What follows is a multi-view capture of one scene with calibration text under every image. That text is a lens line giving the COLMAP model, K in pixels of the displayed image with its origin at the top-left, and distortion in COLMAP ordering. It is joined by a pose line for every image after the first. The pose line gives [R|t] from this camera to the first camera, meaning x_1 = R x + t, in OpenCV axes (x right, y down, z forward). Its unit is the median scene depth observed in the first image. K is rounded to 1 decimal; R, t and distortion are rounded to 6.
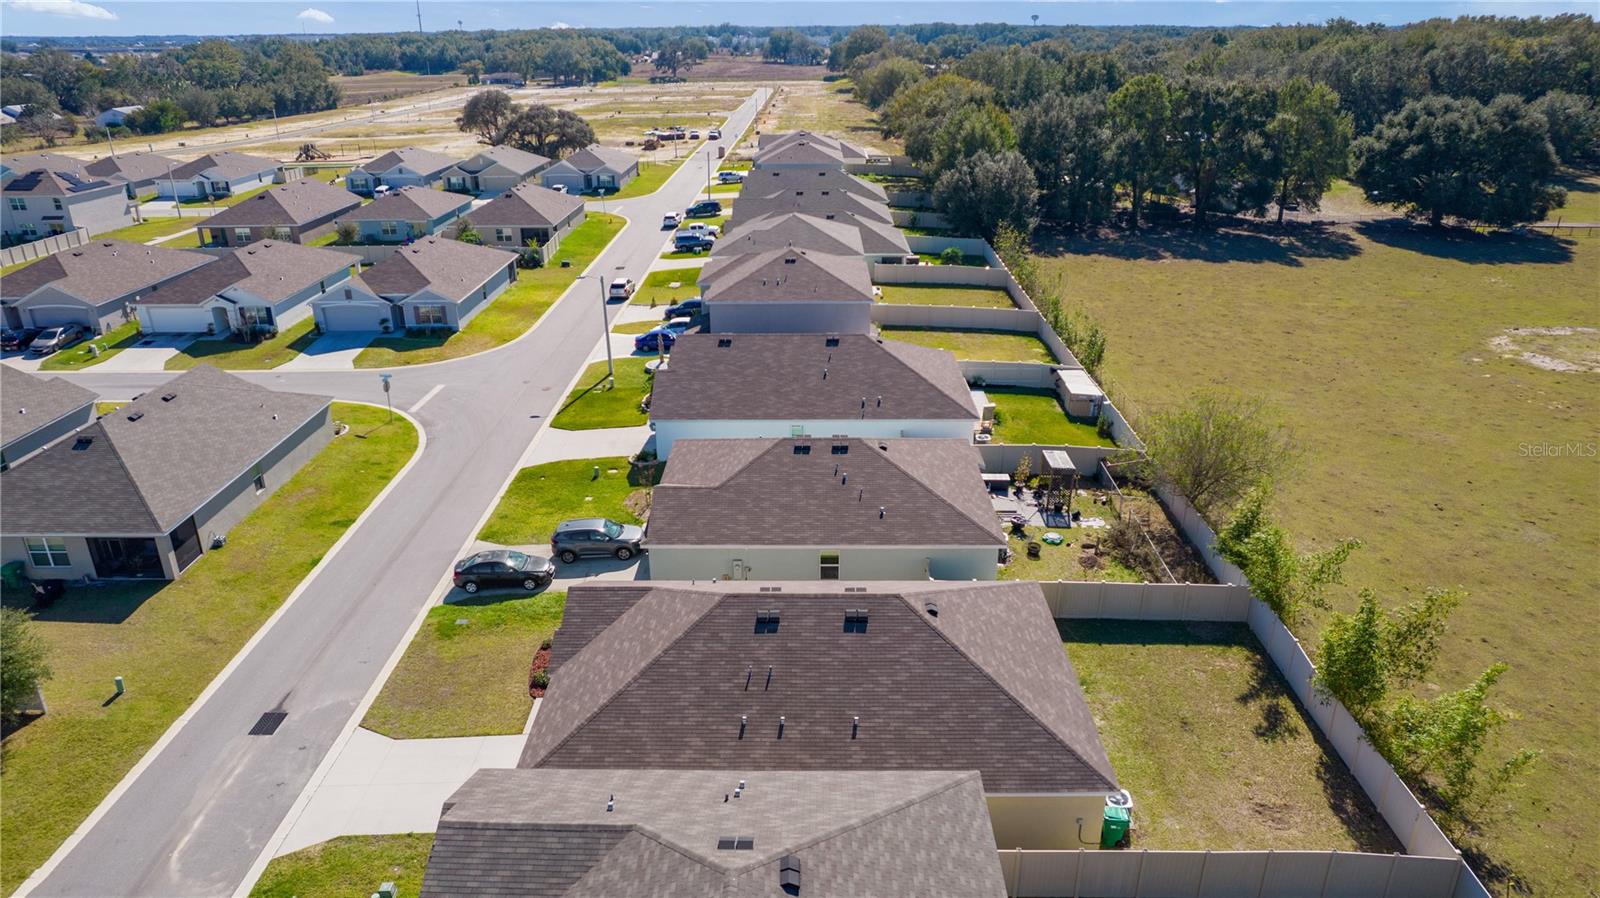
lens RADIAL K [[1036.0, 0, 797.6], [0, 1036.0, 434.6], [0, 0, 1]] dist [-0.075038, 0.067090]
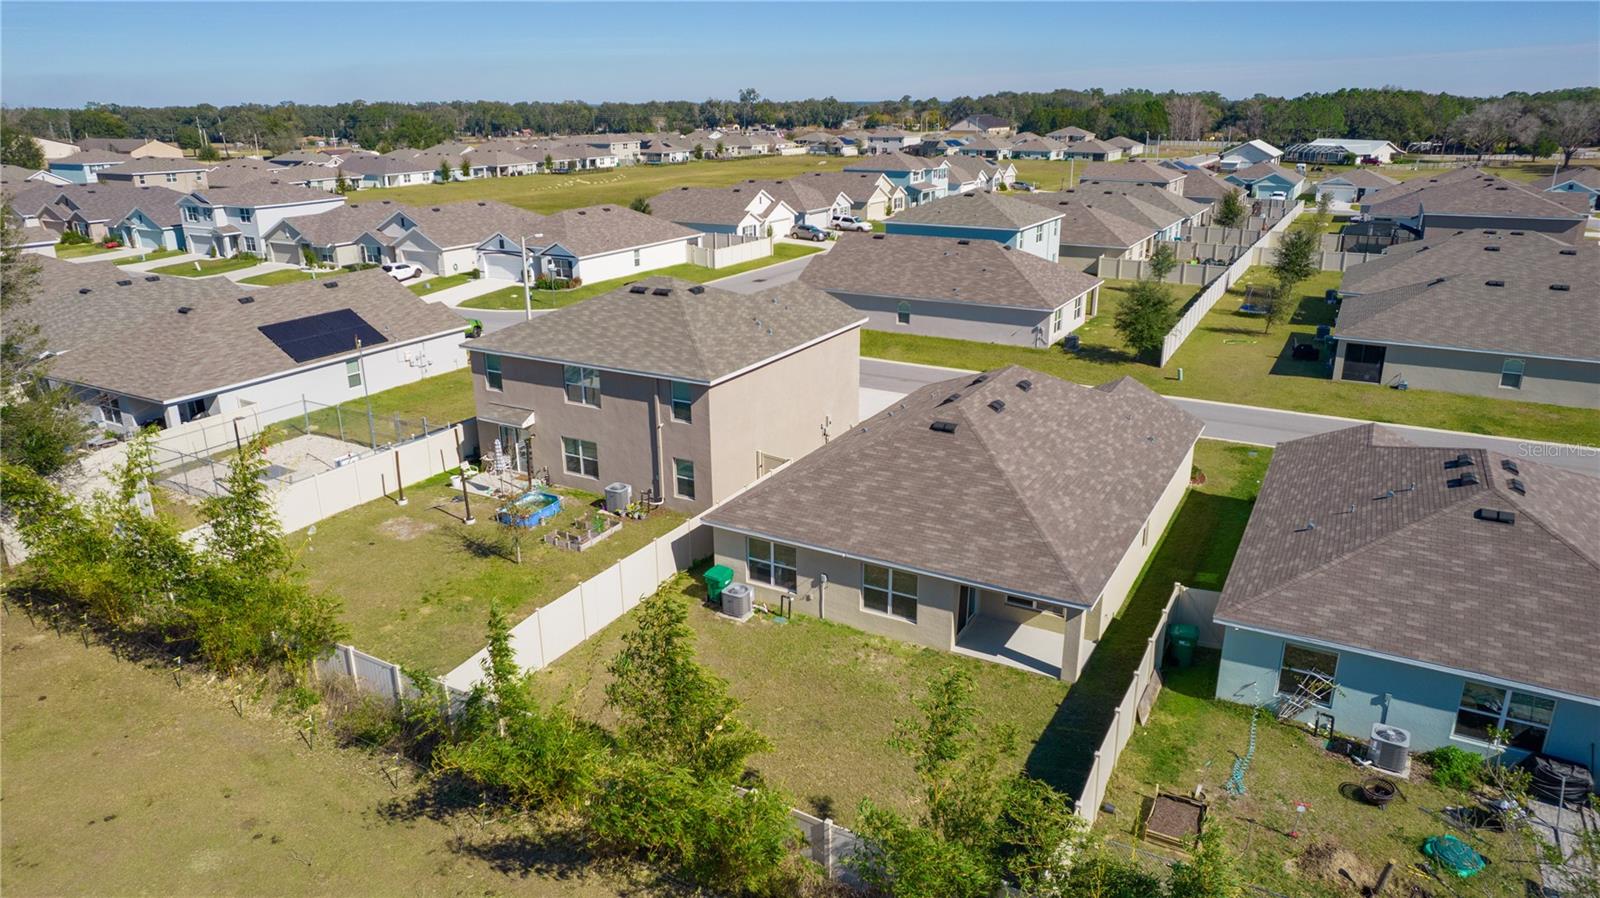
lens RADIAL K [[1036.0, 0, 797.6], [0, 1036.0, 434.6], [0, 0, 1]] dist [-0.075038, 0.067090]
pose [[-0.477203, 0.280779, -0.832731, 0.677030], [-0.316979, 0.828801, 0.461101, -0.151797], [0.819635, 0.483997, -0.306505, 0.814162]]
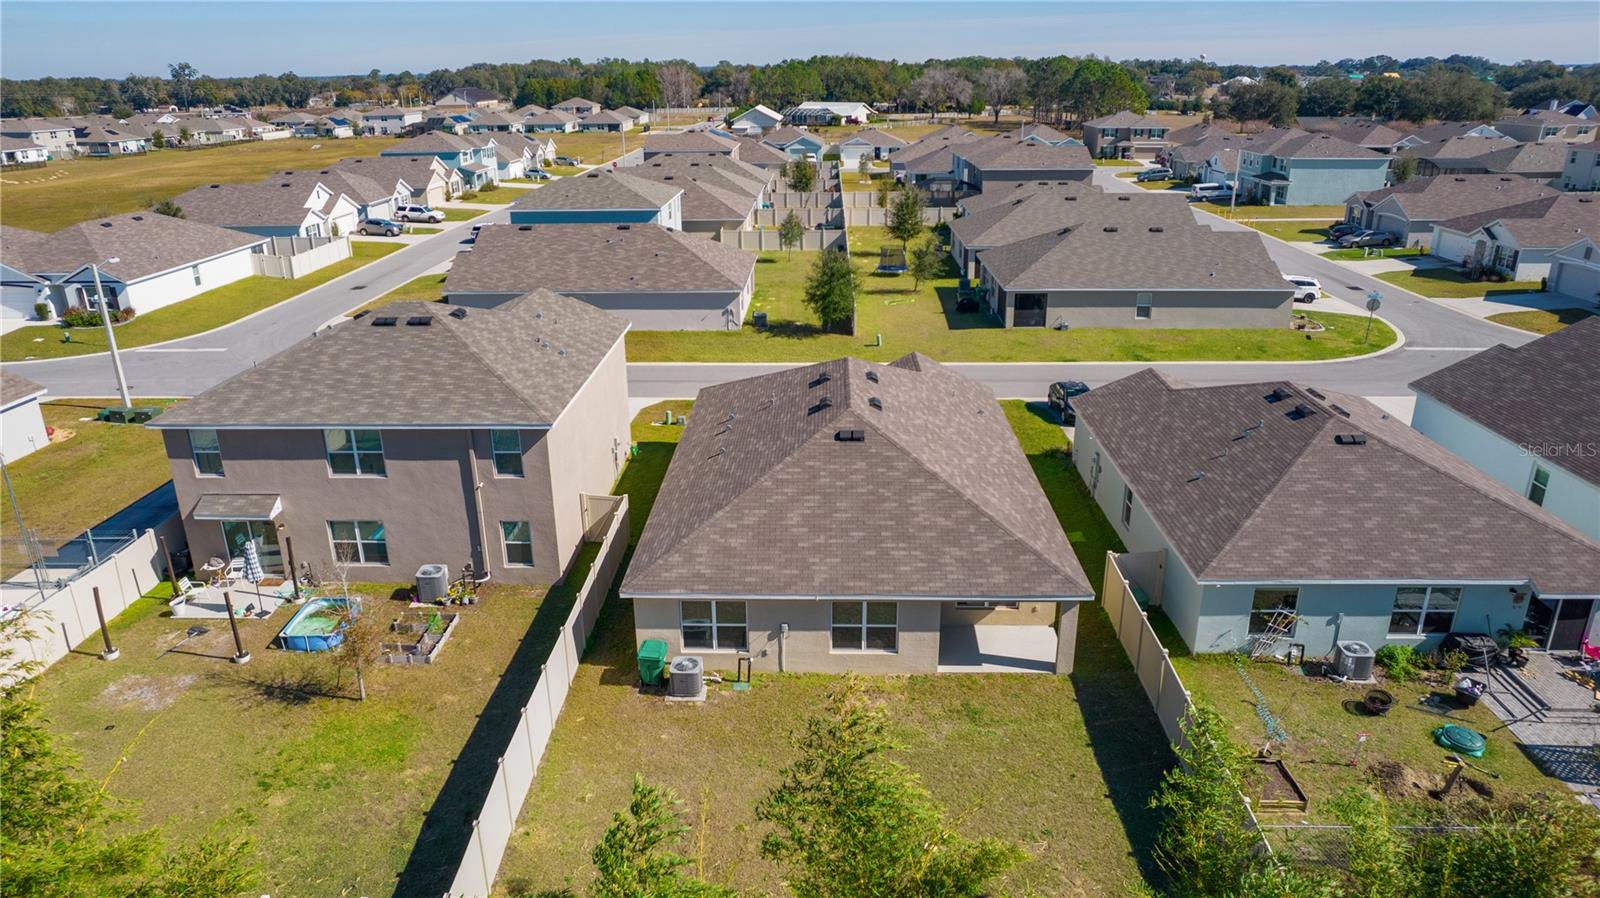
lens RADIAL K [[1036.0, 0, 797.6], [0, 1036.0, 434.6], [0, 0, 1]] dist [-0.075038, 0.067090]
pose [[-0.011426, 0.343802, -0.938973, 0.656165], [-0.362767, 0.873633, 0.324293, -0.069888], [0.931810, 0.344333, 0.114738, 0.589670]]
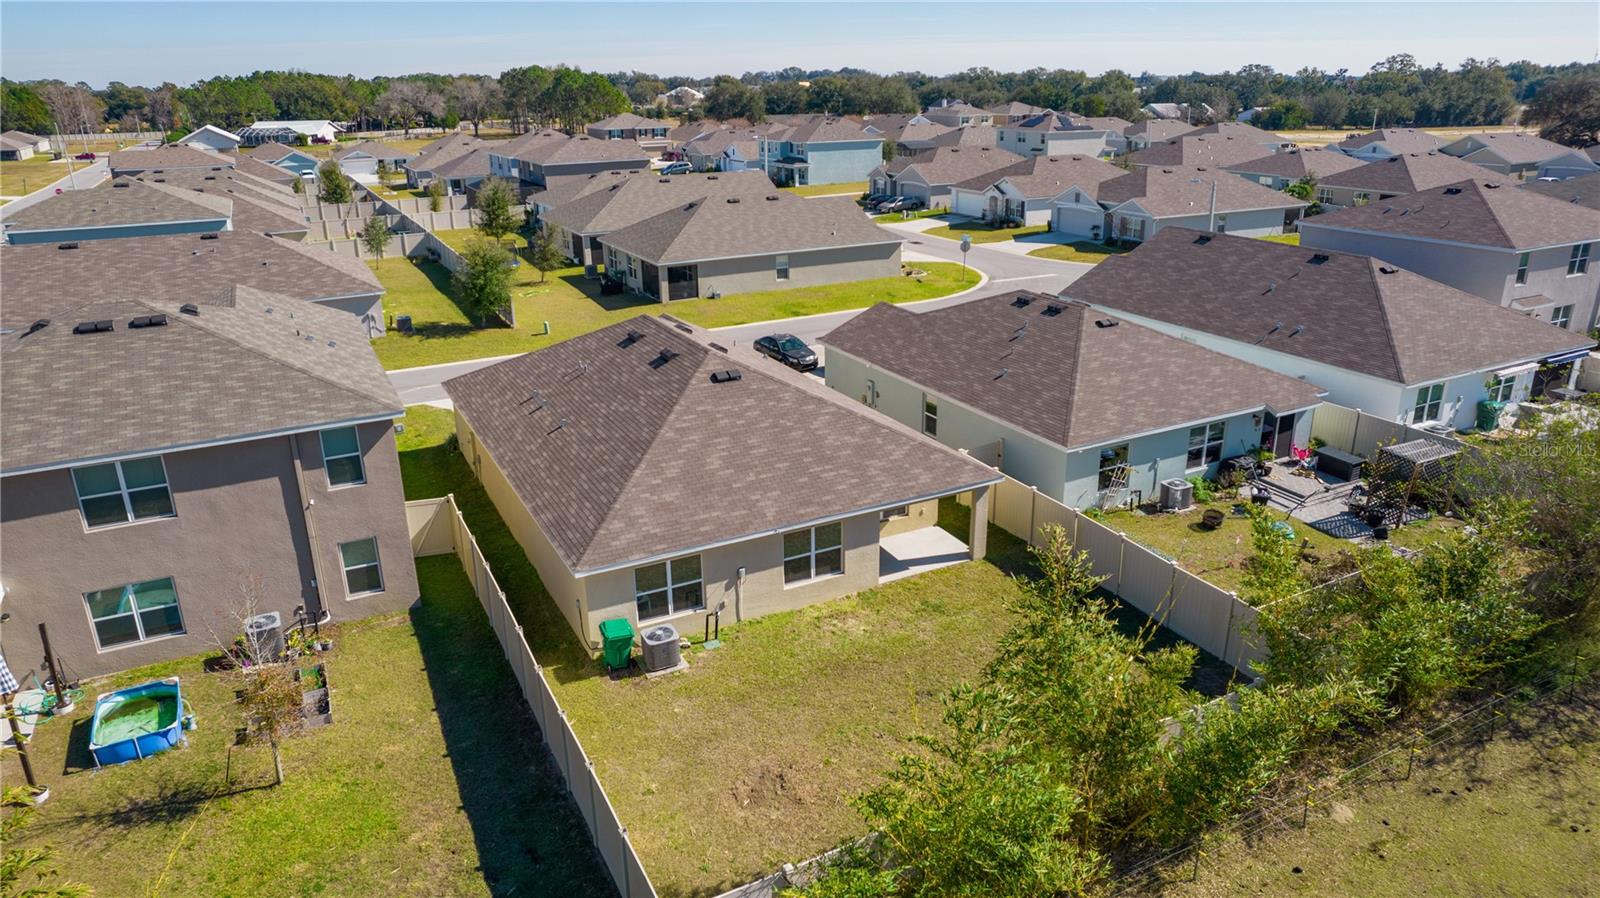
lens RADIAL K [[1036.0, 0, 797.6], [0, 1036.0, 434.6], [0, 0, 1]] dist [-0.075038, 0.067090]
pose [[0.477146, 0.288168, -0.830236, 0.603535], [-0.316961, 0.937557, 0.143257, 0.049581], [0.819676, 0.194798, 0.538689, 0.412430]]
